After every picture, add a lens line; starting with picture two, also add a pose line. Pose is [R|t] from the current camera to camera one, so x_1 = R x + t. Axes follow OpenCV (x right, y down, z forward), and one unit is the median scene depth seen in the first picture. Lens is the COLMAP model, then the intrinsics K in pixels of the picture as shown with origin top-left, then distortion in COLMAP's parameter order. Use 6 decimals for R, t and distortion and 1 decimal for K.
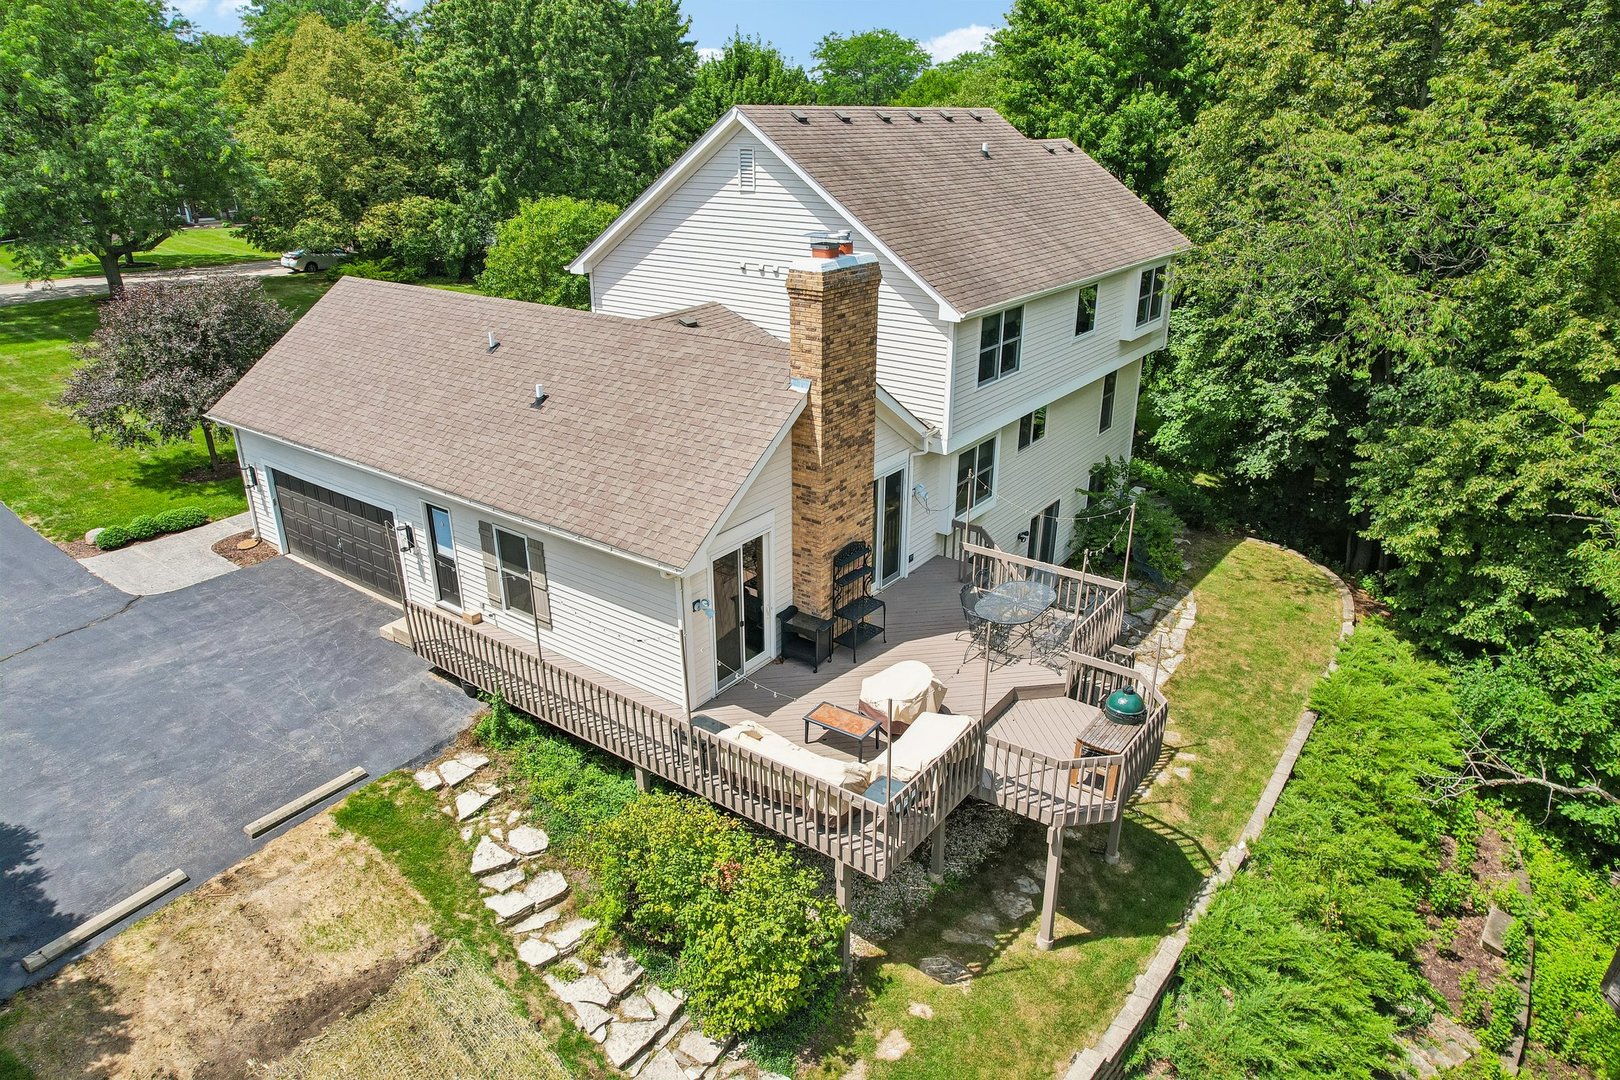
lens RADIAL K [[1042.8, 0, 814.0], [0, 1042.8, 541.0], [0, 0, 1]] dist [-0.052205, 0.058744]
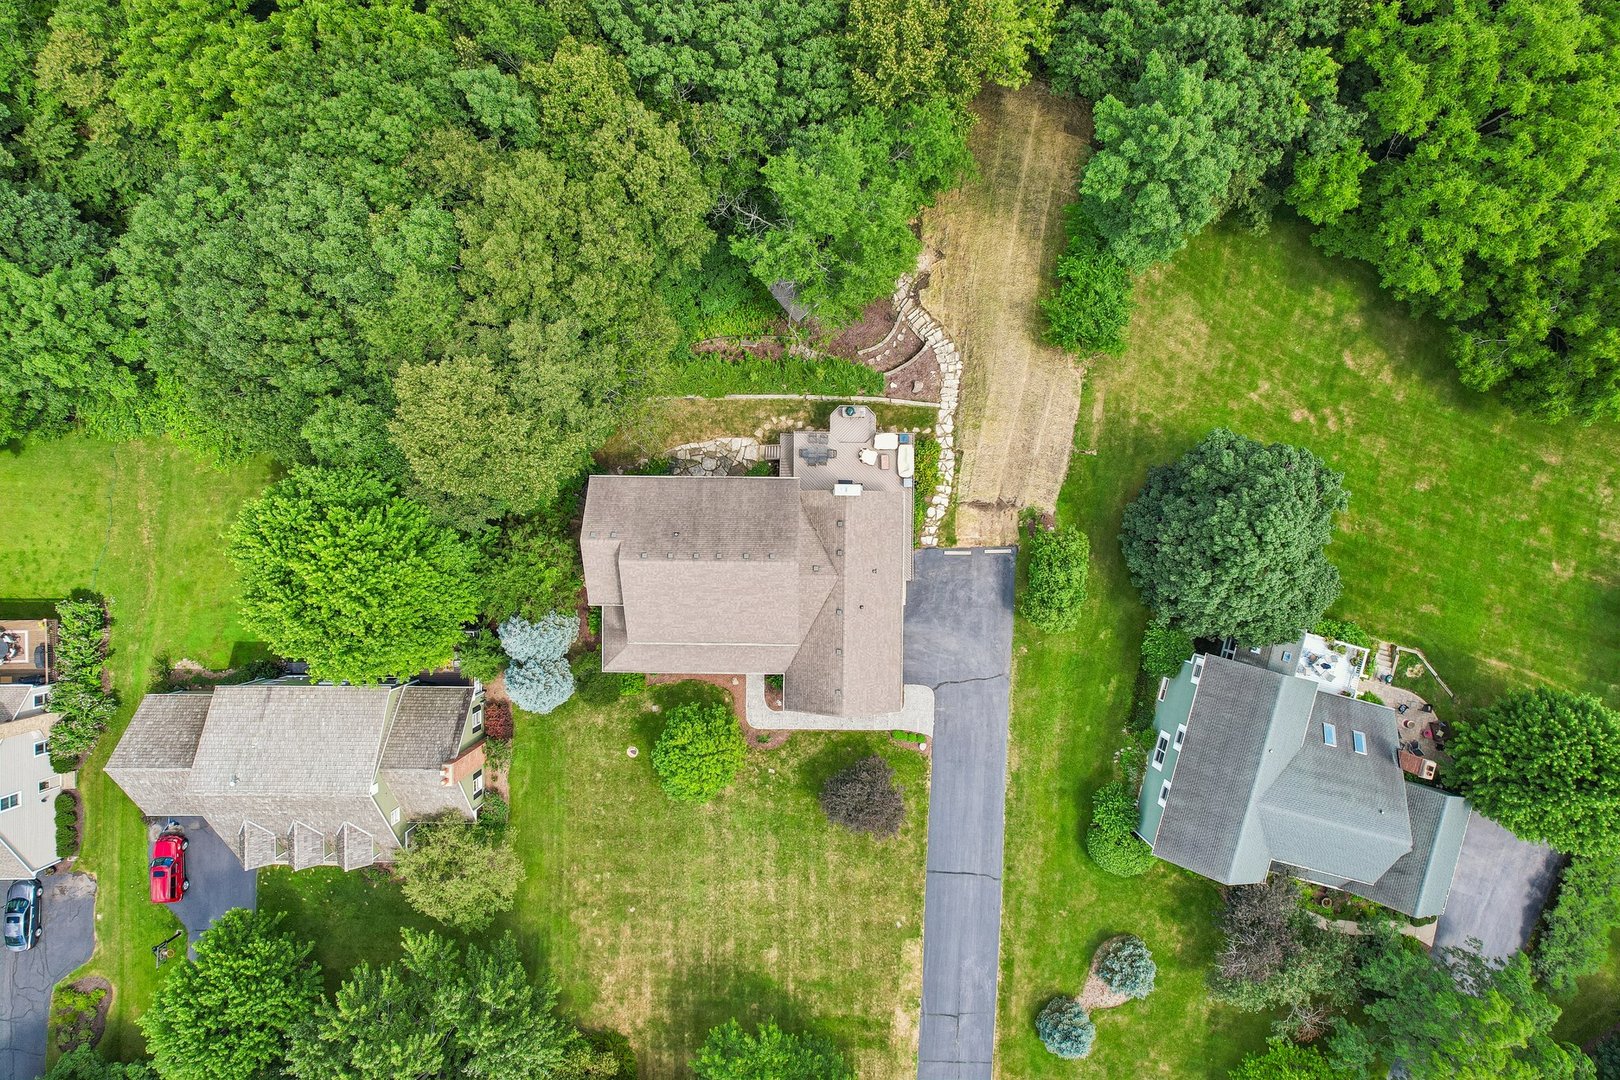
lens RADIAL K [[1042.8, 0, 814.0], [0, 1042.8, 541.0], [0, 0, 1]] dist [-0.052205, 0.058744]
pose [[-0.584149, -0.811644, 0.001877, -0.073616], [0.322545, -0.230015, 0.918182, -3.687532], [-0.744805, 0.536961, 0.396155, -0.341117]]
